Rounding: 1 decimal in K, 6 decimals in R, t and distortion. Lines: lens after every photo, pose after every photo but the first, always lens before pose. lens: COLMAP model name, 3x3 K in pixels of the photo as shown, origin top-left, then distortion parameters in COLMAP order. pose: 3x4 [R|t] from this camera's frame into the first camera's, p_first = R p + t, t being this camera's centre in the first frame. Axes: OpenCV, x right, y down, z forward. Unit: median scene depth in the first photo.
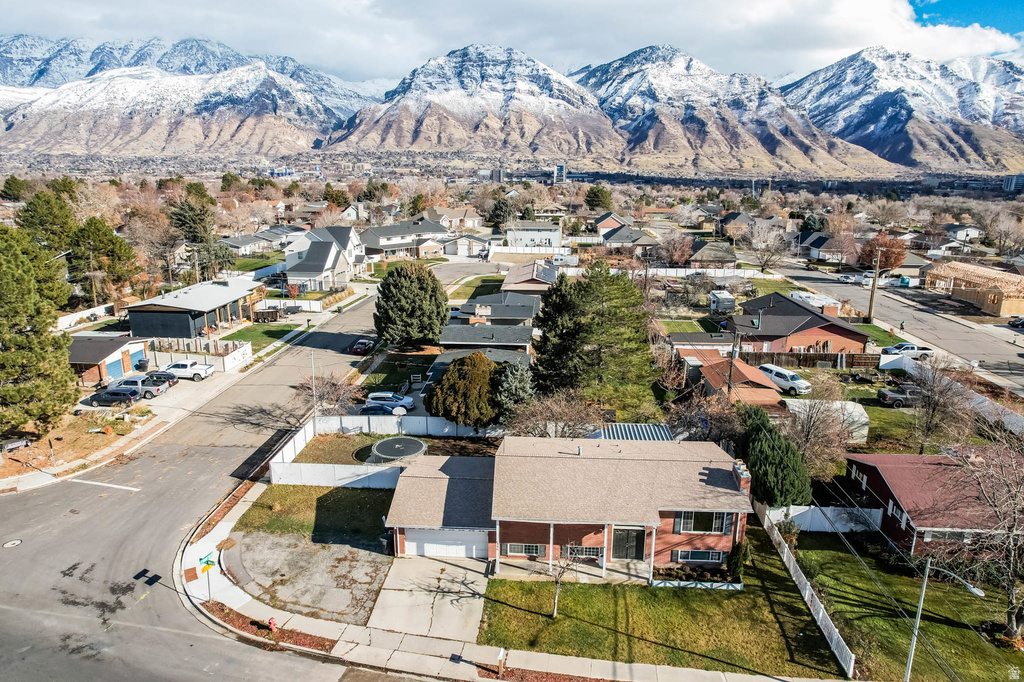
lens RADIAL K [[659.2, 0, 510.0], [0, 659.2, 339.6], [0, 0, 1]] dist [-0.076622, 0.068128]
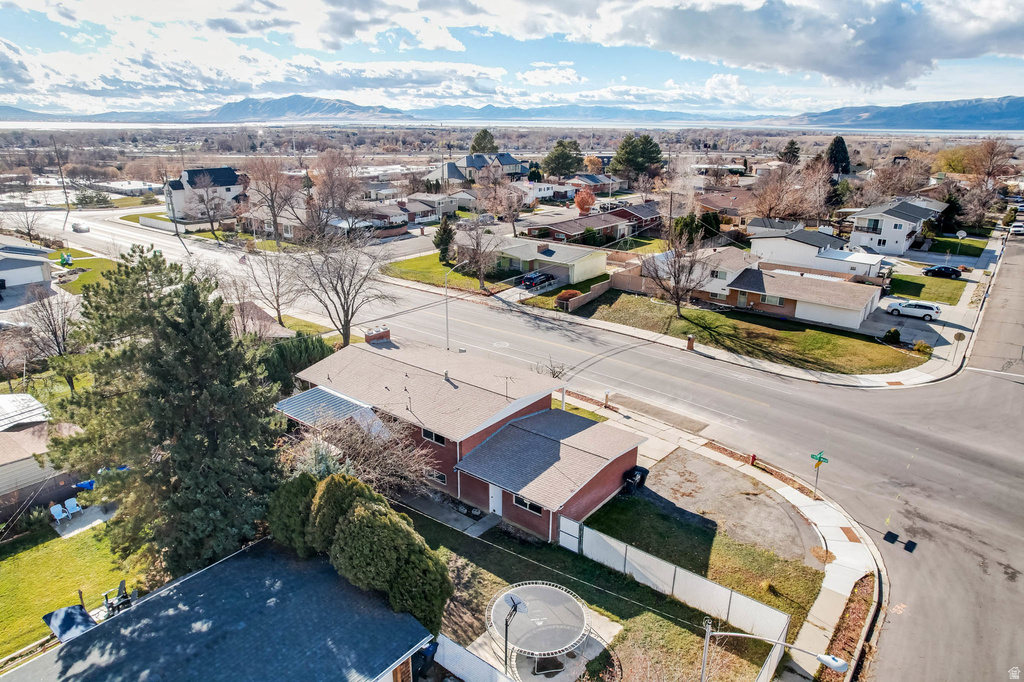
lens RADIAL K [[659.2, 0, 505.5], [0, 659.2, 333.9], [0, 0, 1]] dist [-0.076622, 0.068128]
pose [[-0.820307, -0.189473, 0.539626, -0.139902], [0.131332, 0.855910, 0.500170, -0.104608], [-0.556640, 0.481163, -0.677226, 0.460191]]
